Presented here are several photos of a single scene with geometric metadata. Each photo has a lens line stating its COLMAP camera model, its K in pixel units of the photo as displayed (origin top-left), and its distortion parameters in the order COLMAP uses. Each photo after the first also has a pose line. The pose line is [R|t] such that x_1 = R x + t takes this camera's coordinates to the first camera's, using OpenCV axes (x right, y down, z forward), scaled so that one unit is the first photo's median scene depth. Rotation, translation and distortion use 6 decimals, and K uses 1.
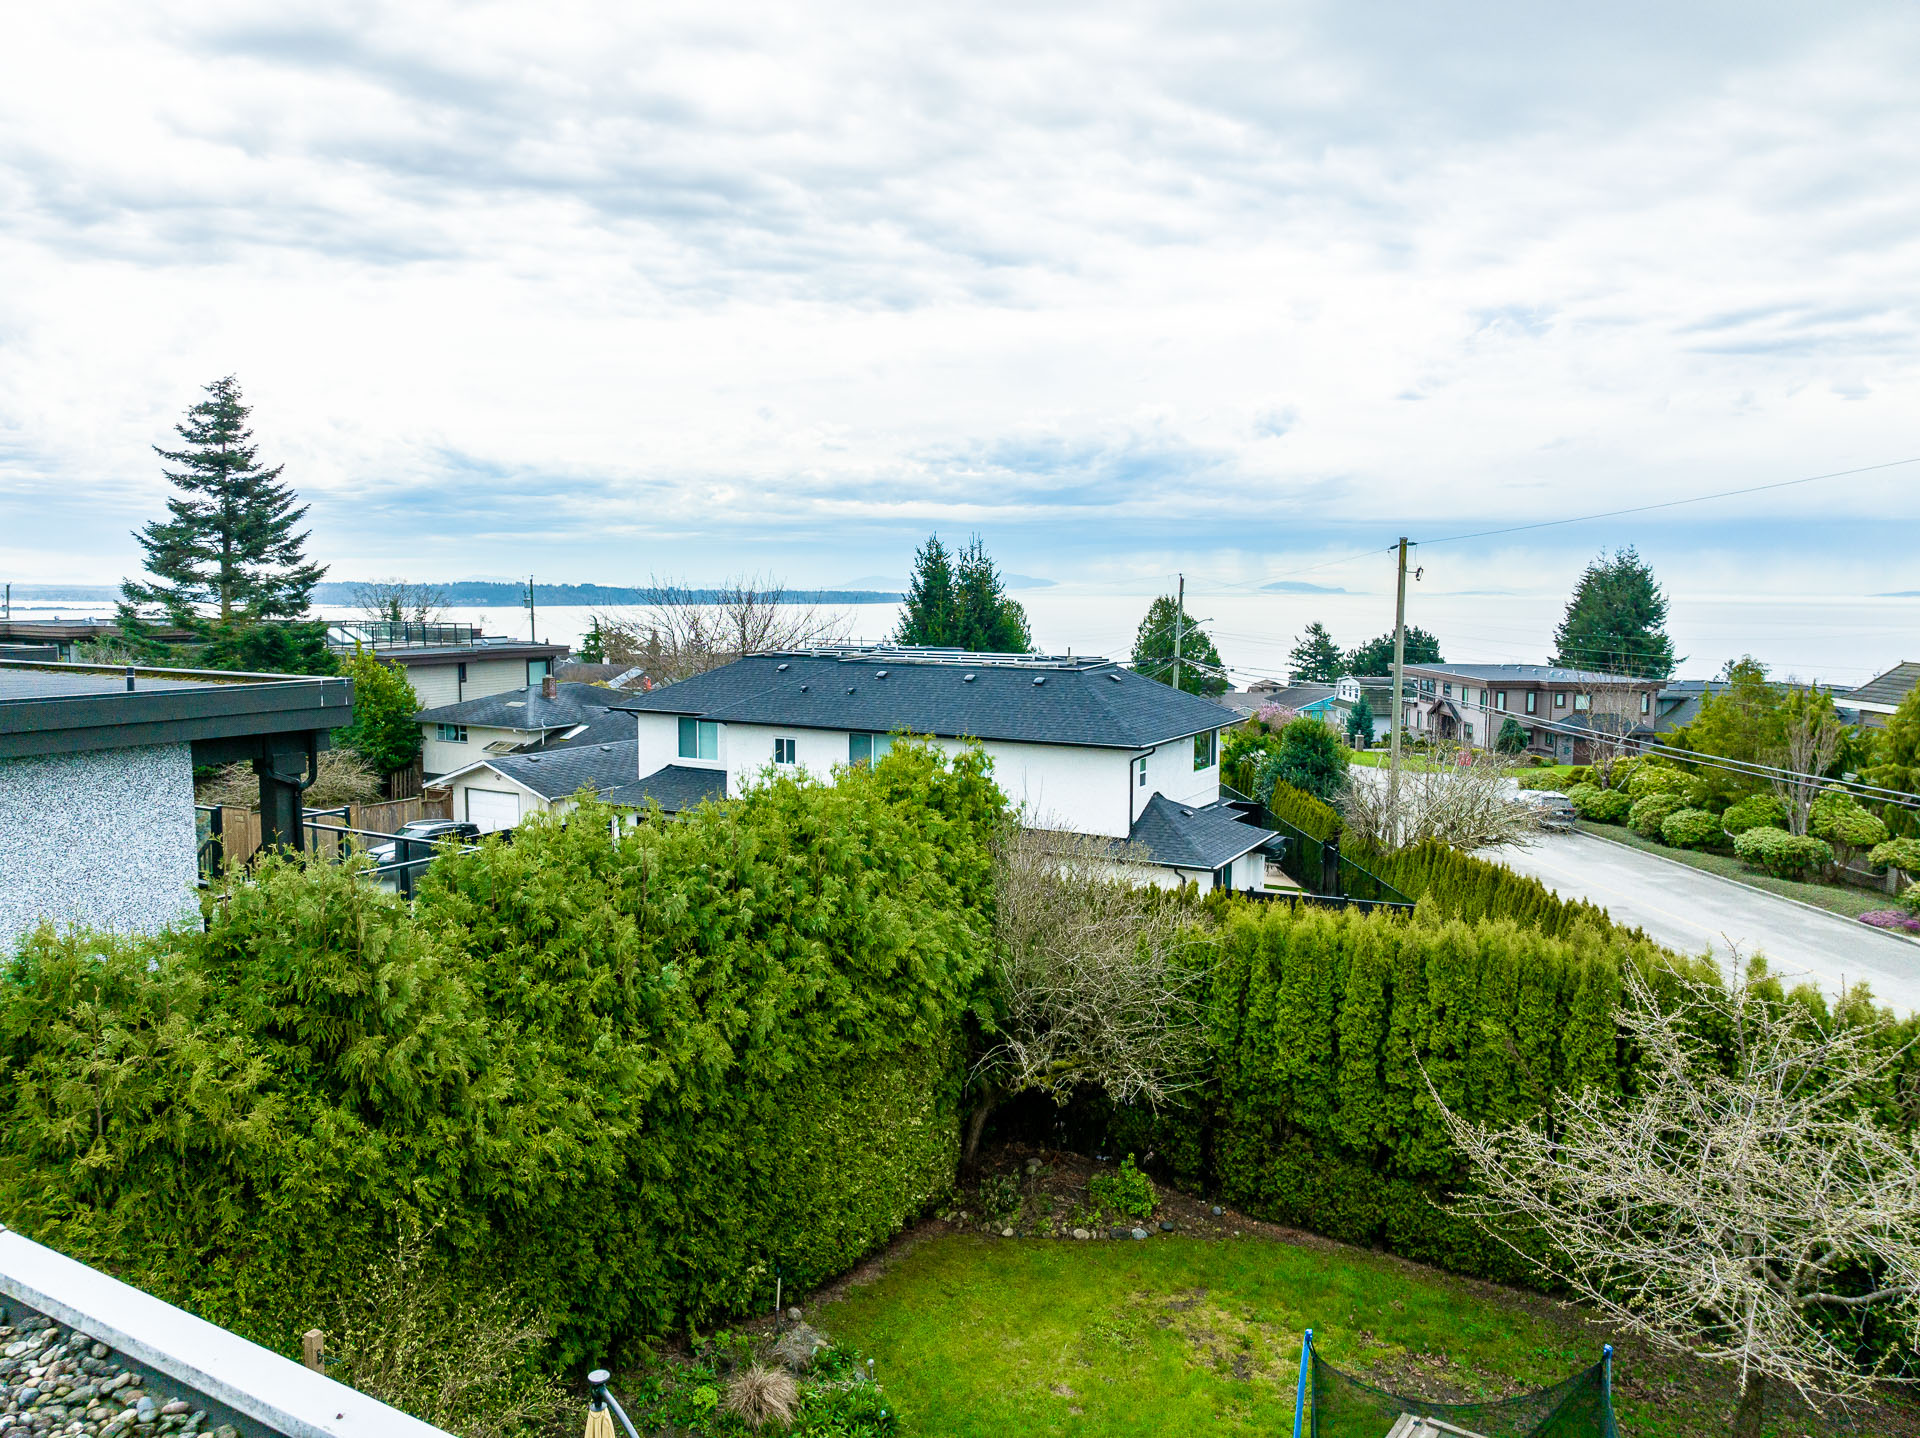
lens RADIAL K [[1352.3, 0, 959.1], [0, 1352.3, 715.6], [0, 0, 1]] dist [-0.043584, 0.010569]
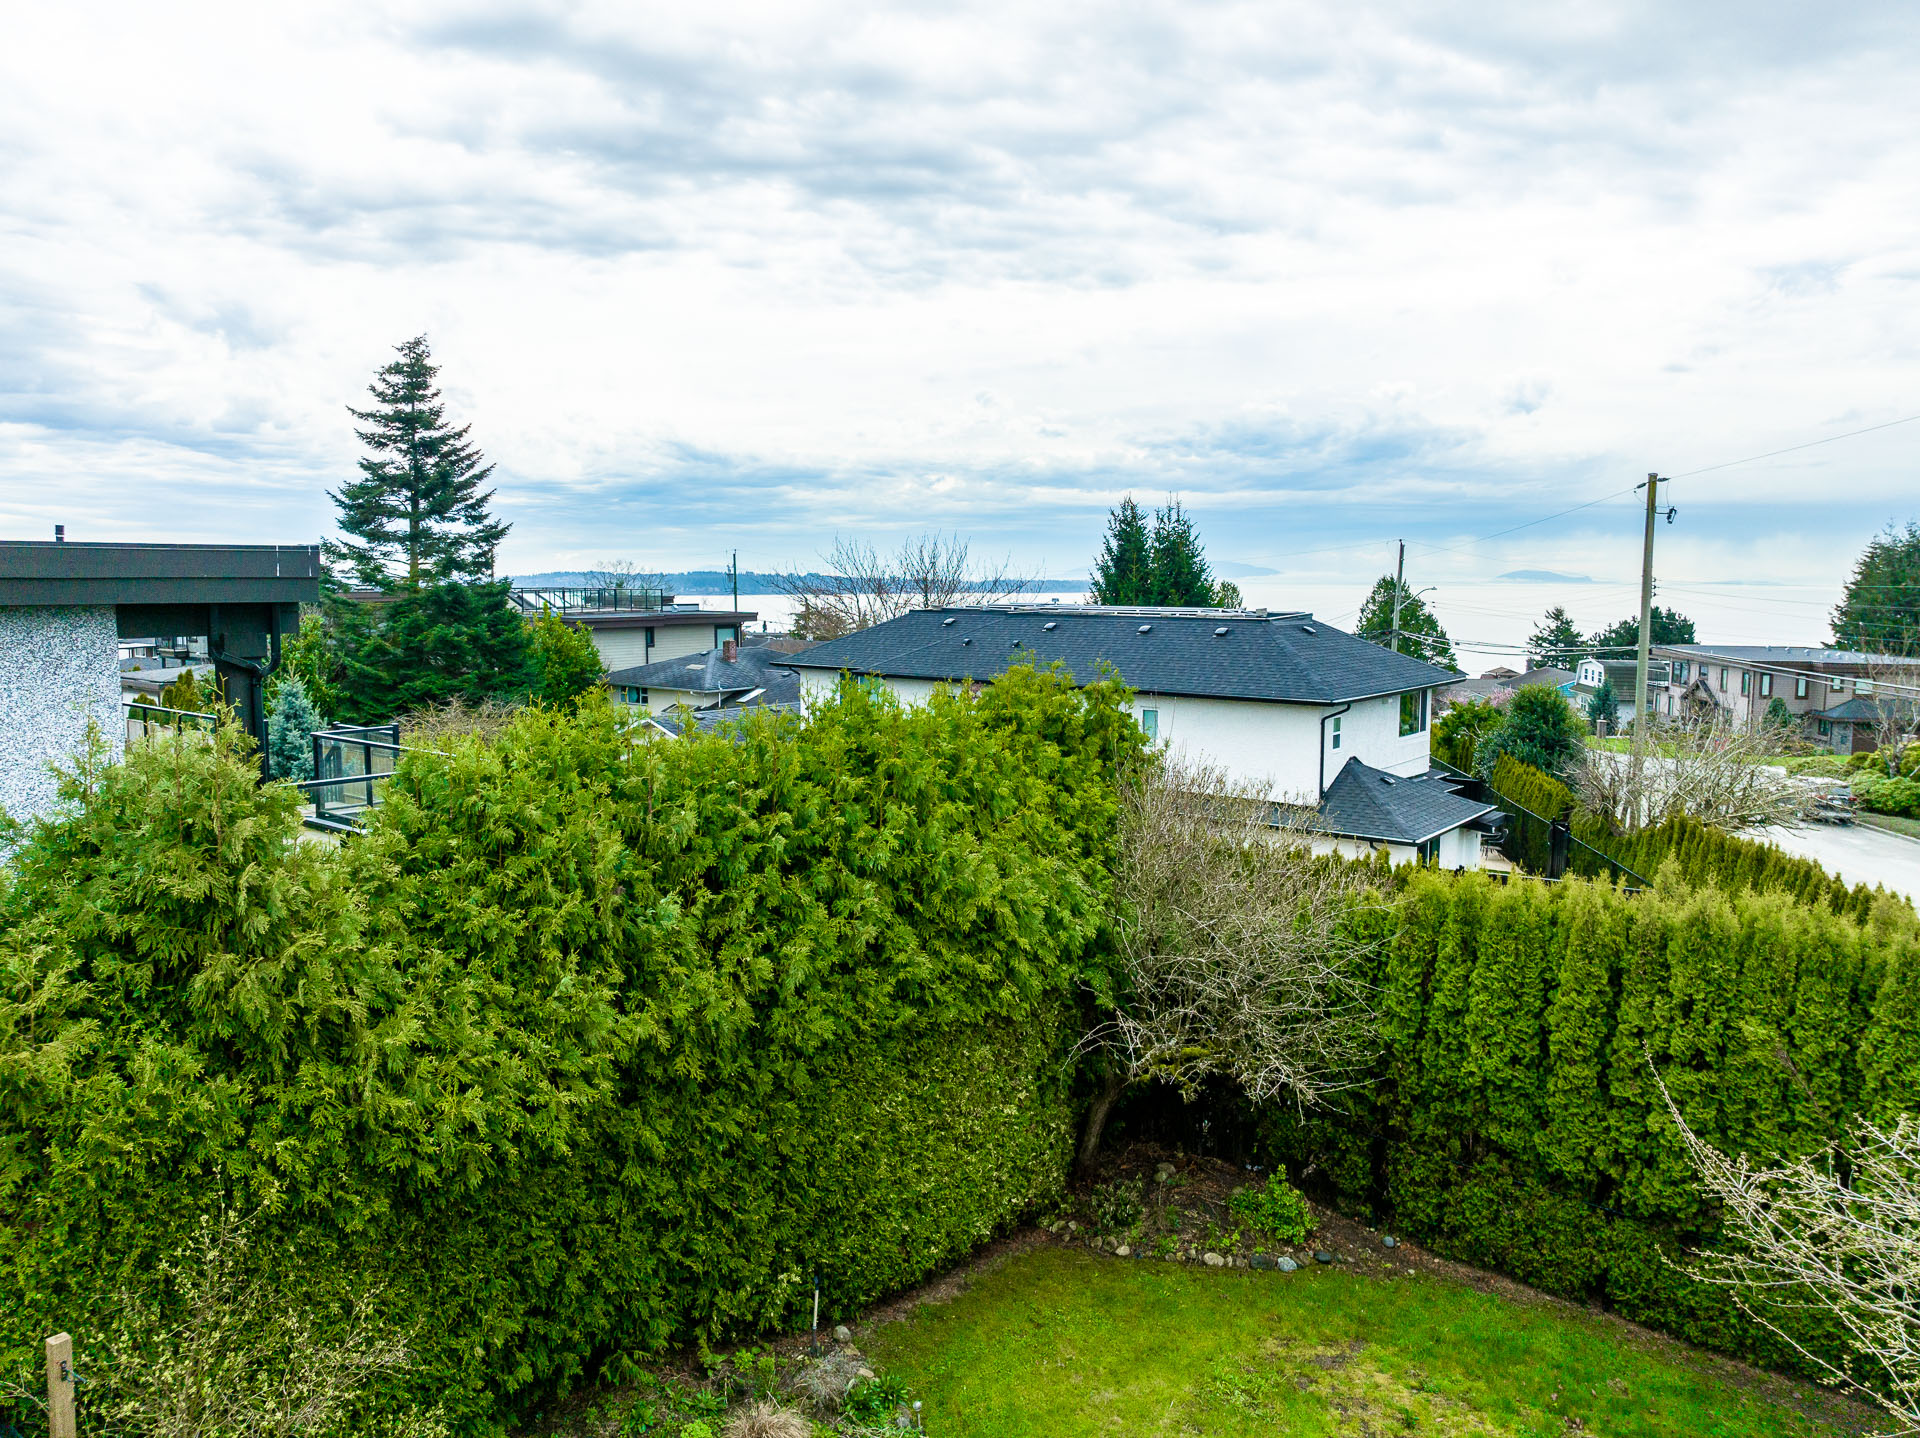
lens RADIAL K [[1352.3, 0, 959.4], [0, 1352.3, 711.6], [0, 0, 1]] dist [-0.043584, 0.010569]
pose [[0.987072, 0.014248, -0.159641, 0.063844], [-0.013425, 0.999890, 0.006228, 0.049766], [0.159712, -0.004005, 0.987155, 0.171393]]
